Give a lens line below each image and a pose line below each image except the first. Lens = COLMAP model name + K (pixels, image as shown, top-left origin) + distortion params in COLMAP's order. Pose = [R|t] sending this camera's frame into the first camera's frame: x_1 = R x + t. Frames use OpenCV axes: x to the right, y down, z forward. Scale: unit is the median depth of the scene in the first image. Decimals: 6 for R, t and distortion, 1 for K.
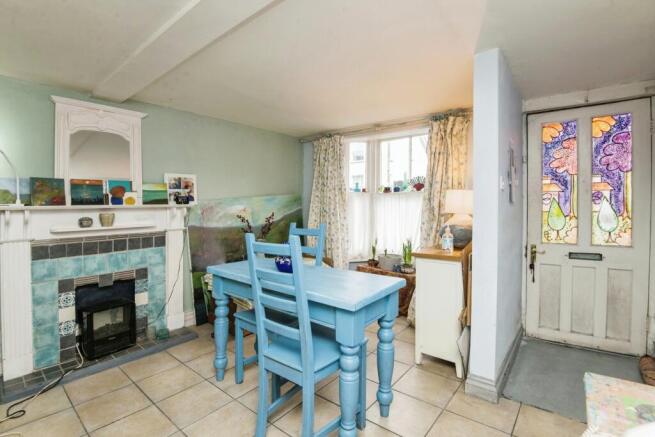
lens RADIAL K [[309.9, 0, 328.7], [0, 309.9, 214.6], [0, 0, 1]] dist [-0.034654, -0.002218]
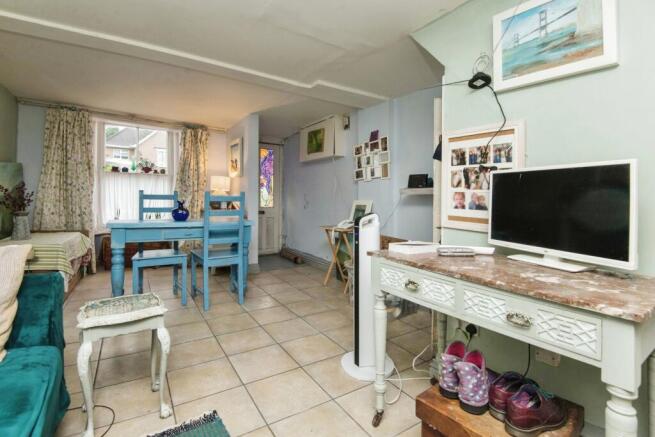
lens RADIAL K [[309.9, 0, 342.8], [0, 309.9, 204.6], [0, 0, 1]] dist [-0.034654, -0.002218]
pose [[0.258696, 0.004135, 0.965950, -1.081035], [0.001712, 0.999987, -0.004740, 0.090241], [-0.965957, 0.002880, 0.258686, -0.137601]]
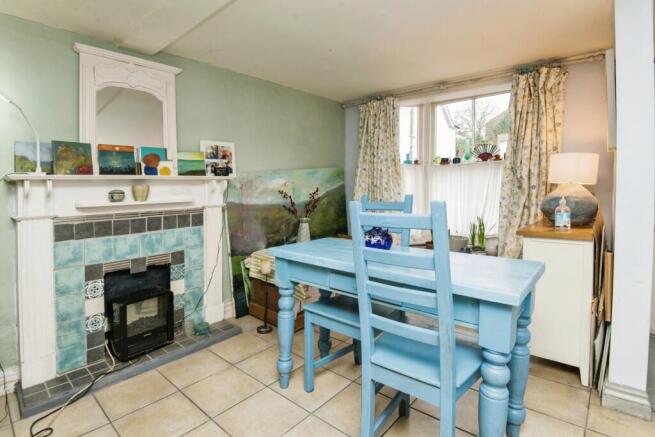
lens RADIAL K [[328.4, 0, 323.7], [0, 328.4, 198.9], [0, 0, 1]] dist [-0.017386, -0.008321]
pose [[0.999237, -0.005579, -0.038660, -0.187377], [0.005838, 0.999961, 0.006575, 0.029350], [0.038622, -0.006795, 0.999231, 0.118389]]
